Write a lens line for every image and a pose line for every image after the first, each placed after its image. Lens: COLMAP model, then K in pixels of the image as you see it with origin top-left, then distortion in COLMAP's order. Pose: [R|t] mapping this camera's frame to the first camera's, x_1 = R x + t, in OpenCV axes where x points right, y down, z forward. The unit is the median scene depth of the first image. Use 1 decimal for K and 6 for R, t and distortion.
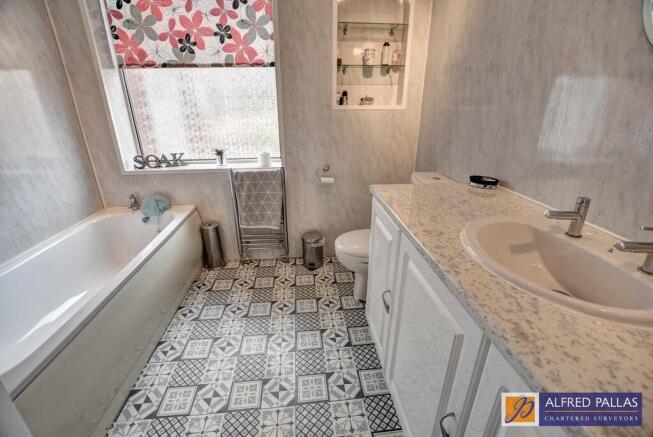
lens RADIAL K [[295.1, 0, 326.5], [0, 295.1, 219.6], [0, 0, 1]] dist [-0.001272, -0.000222]
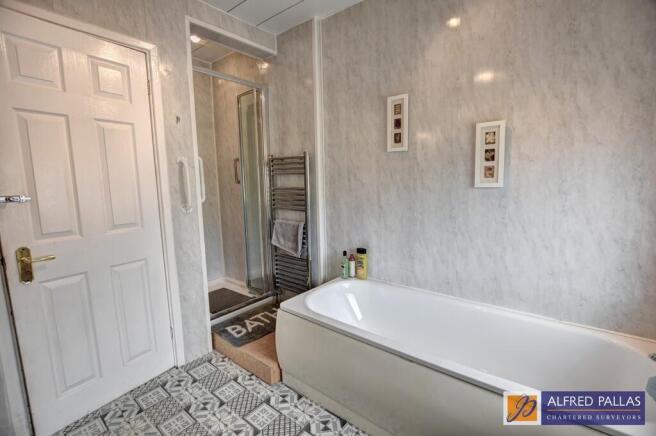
lens RADIAL K [[296.5, 0, 326.2], [0, 296.5, 217.3], [0, 0, 1]] dist [-0.001272, -0.000222]
pose [[-0.701780, 0.102010, -0.705052, 0.057460], [-0.246245, 0.893955, 0.374443, -0.352862], [0.668481, 0.436393, -0.602241, 0.968004]]
